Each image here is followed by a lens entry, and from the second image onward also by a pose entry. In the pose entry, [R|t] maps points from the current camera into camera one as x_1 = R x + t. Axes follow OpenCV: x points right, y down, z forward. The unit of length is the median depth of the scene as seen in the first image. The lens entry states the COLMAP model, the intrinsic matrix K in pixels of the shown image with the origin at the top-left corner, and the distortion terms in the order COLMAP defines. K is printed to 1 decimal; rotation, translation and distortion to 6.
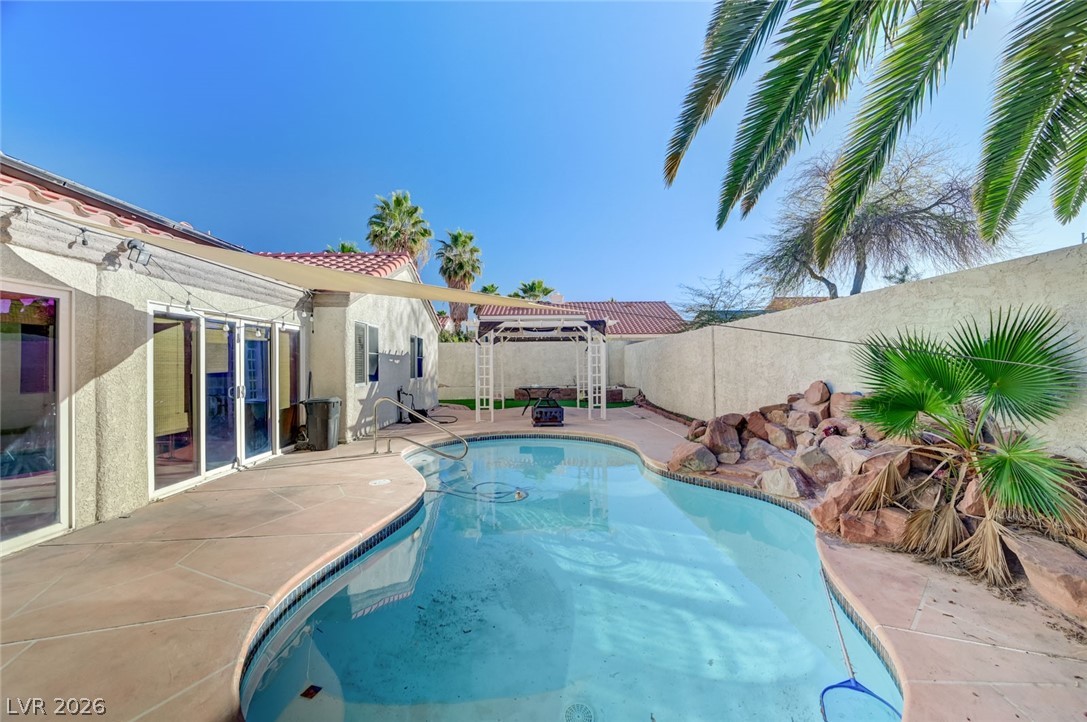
lens RADIAL K [[433.0, 0, 552.8], [0, 433.0, 359.9], [0, 0, 1]] dist [-0.004077, 0.000476]
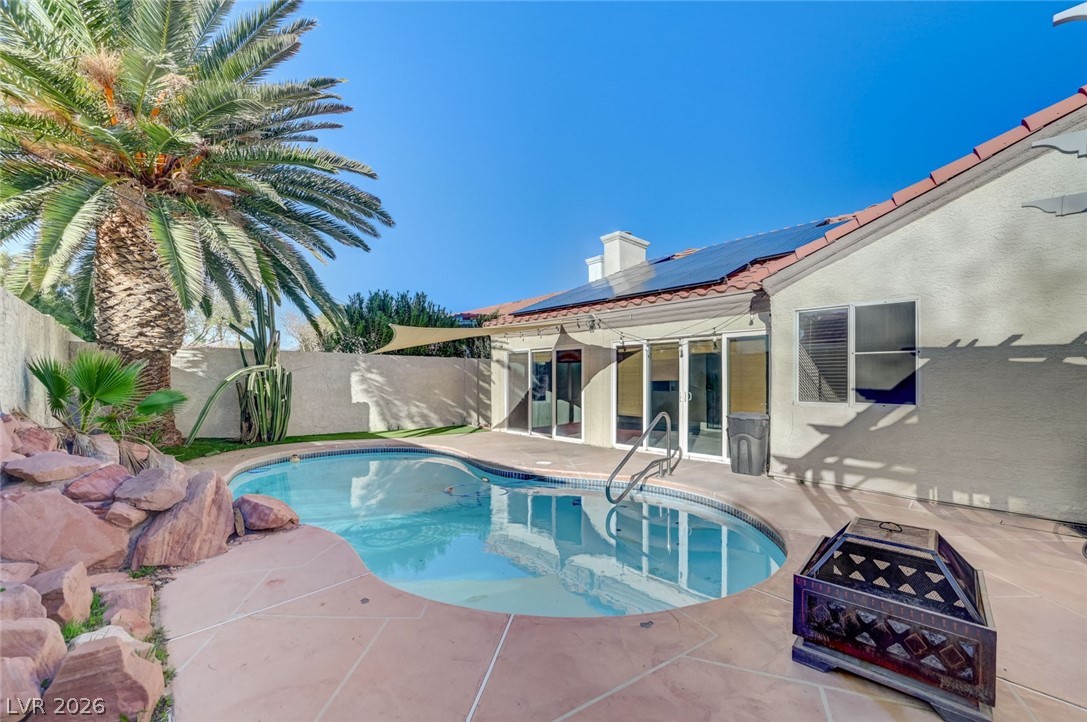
lens RADIAL K [[433.0, 0, 545.2], [0, 433.0, 377.3], [0, 0, 1]] dist [-0.004077, 0.000476]
pose [[-0.755216, 0.006930, -0.655439, 0.333445], [0.015083, 0.999863, -0.006807, 0.018548], [0.655302, -0.015027, -0.755217, 1.394797]]
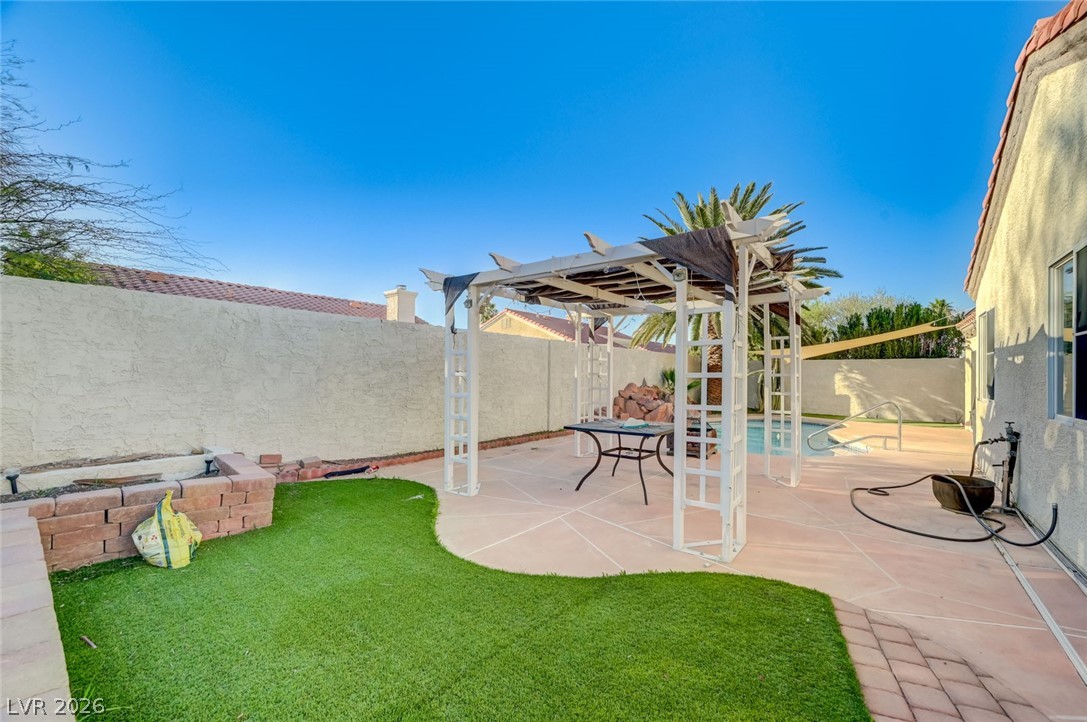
lens RADIAL K [[433.0, 0, 544.6], [0, 433.0, 371.9], [0, 0, 1]] dist [-0.004077, 0.000476]
pose [[-0.755212, 0.012304, 0.655365, -0.421589], [-0.007156, 0.999609, -0.027014, 0.042895], [-0.655441, -0.025091, -0.754829, 2.319440]]
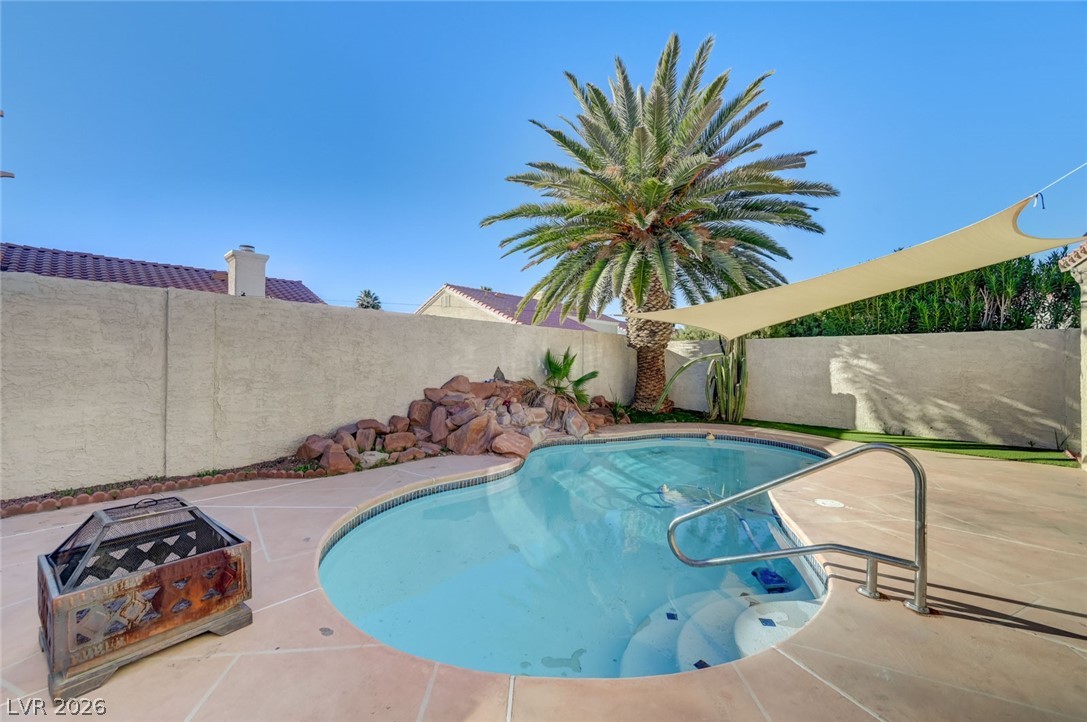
lens RADIAL K [[433.0, 0, 537.0], [0, 433.0, 366.1], [0, 0, 1]] dist [-0.004077, 0.000476]
pose [[-0.706423, 0.004841, 0.707774, -0.405009], [-0.005823, 0.999903, -0.012651, 0.025662], [-0.707766, -0.013058, -0.706326, 1.362596]]
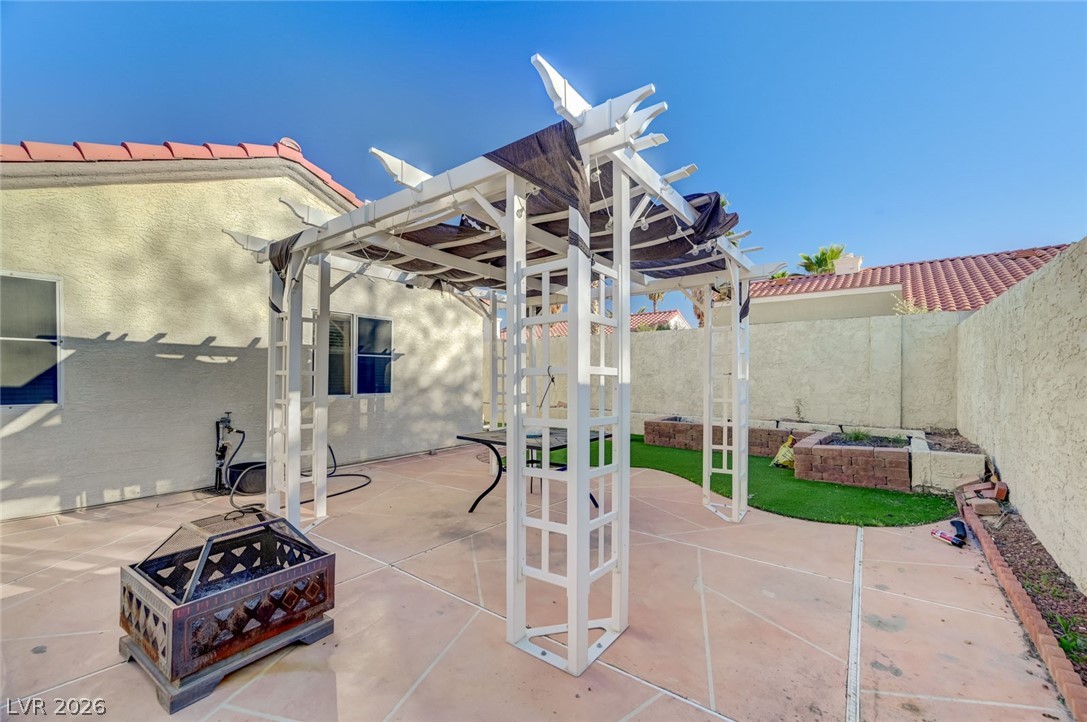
lens RADIAL K [[433.0, 0, 549.1], [0, 433.0, 377.9], [0, 0, 1]] dist [-0.004077, 0.000476]
pose [[0.771683, 0.015940, -0.635808, 0.329164], [-0.003865, 0.999785, 0.020374, 0.017712], [0.635996, -0.013265, 0.771579, 1.242936]]
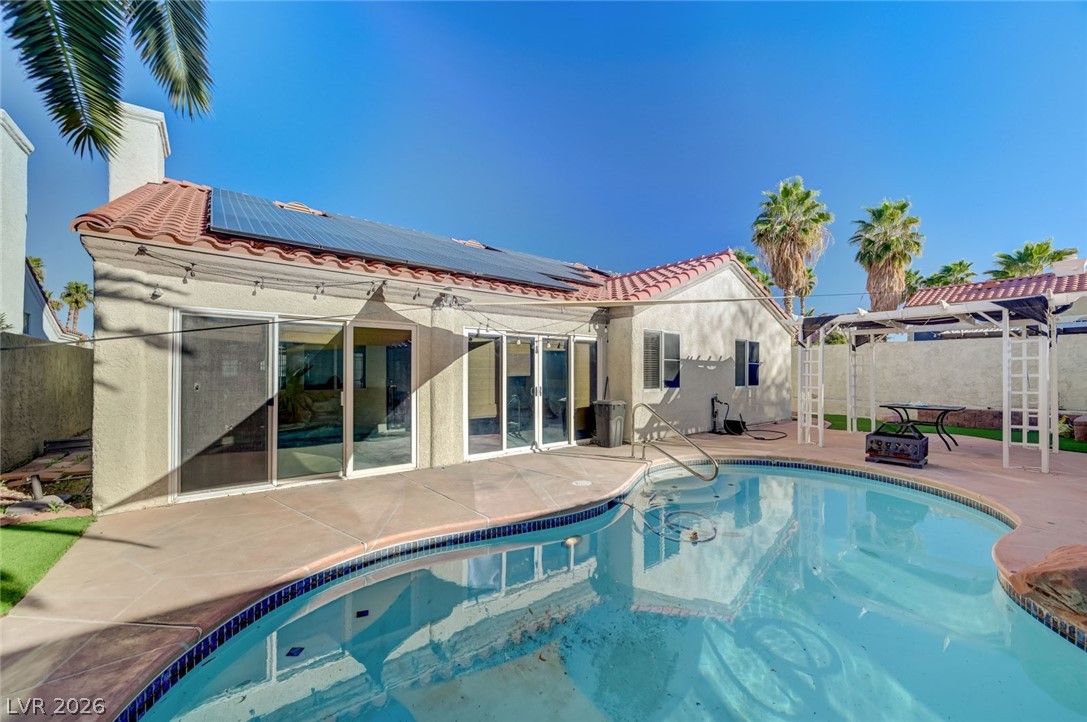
lens RADIAL K [[433.0, 0, 551.7], [0, 433.0, 365.4], [0, 0, 1]] dist [-0.004077, 0.000476]
pose [[0.597875, 0.000071, -0.801589, 0.275453], [-0.000059, 1.000000, 0.000045, -0.002351], [0.801589, 0.000020, 0.597875, 0.215978]]
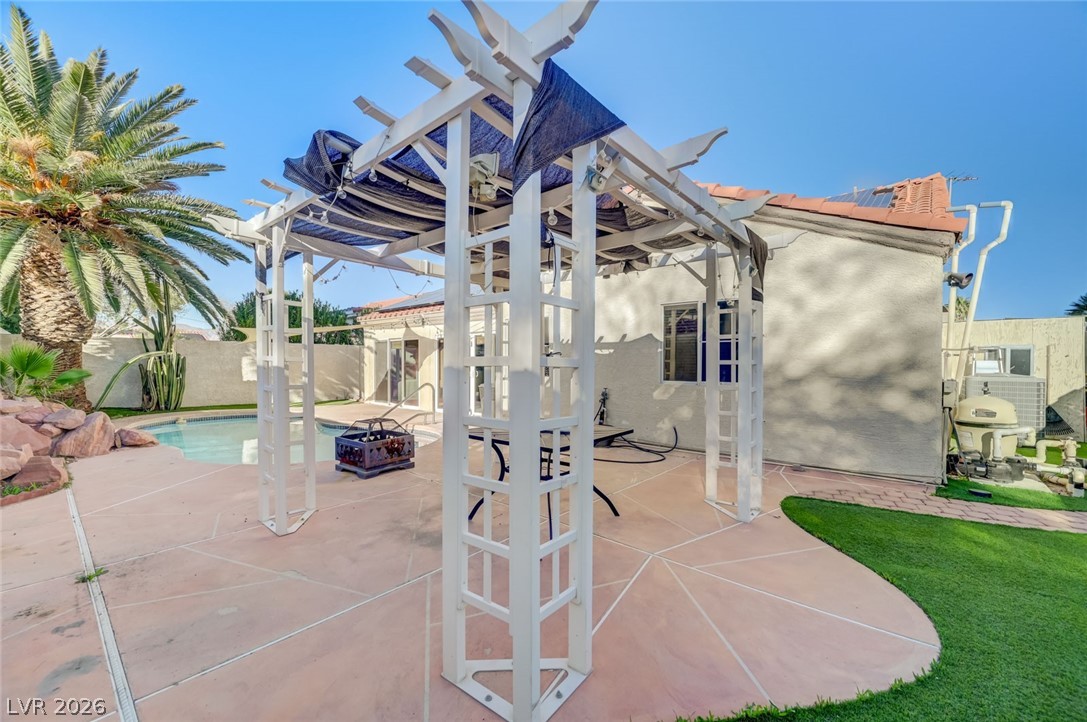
lens RADIAL K [[433.0, 0, 547.5], [0, 433.0, 362.3], [0, 0, 1]] dist [-0.004077, 0.000476]
pose [[-0.688610, 0.011379, -0.725043, 0.308413], [0.016805, 0.999859, -0.000269, 0.028159], [0.724937, -0.012369, -0.688704, 2.052772]]
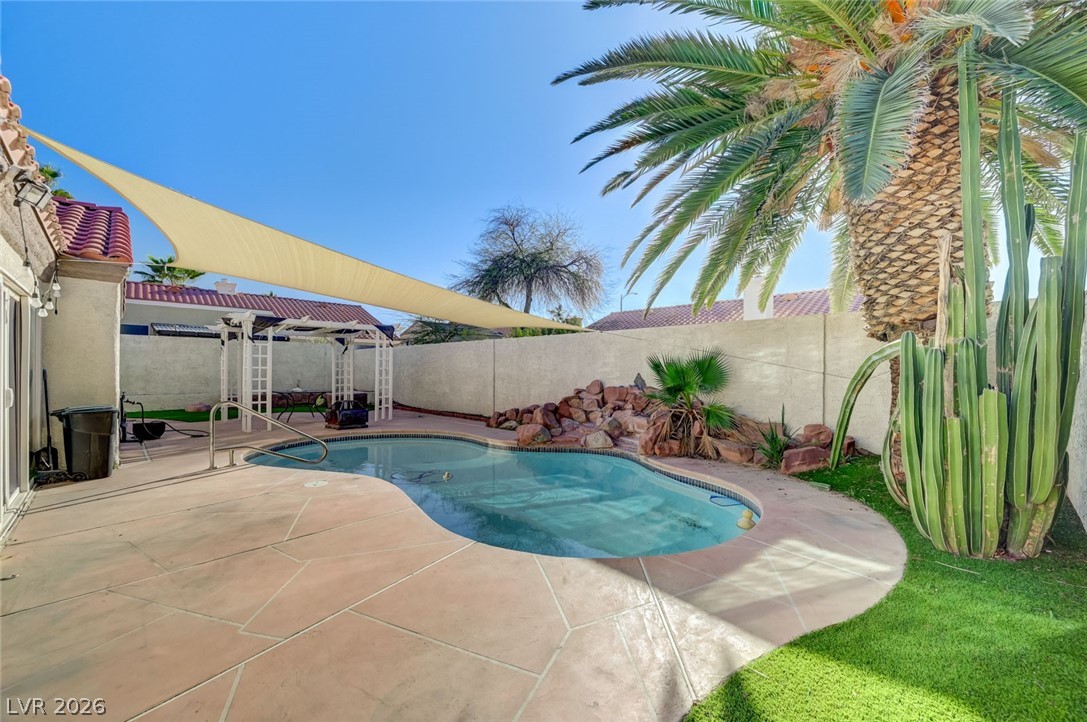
lens RADIAL K [[433.0, 0, 543.6], [0, 433.0, 365.3], [0, 0, 1]] dist [-0.004077, 0.000476]
pose [[0.726598, 0.022846, 0.686682, -0.496169], [-0.021673, 0.999712, -0.010328, 0.010142], [-0.686721, -0.007378, 0.726884, -0.042065]]
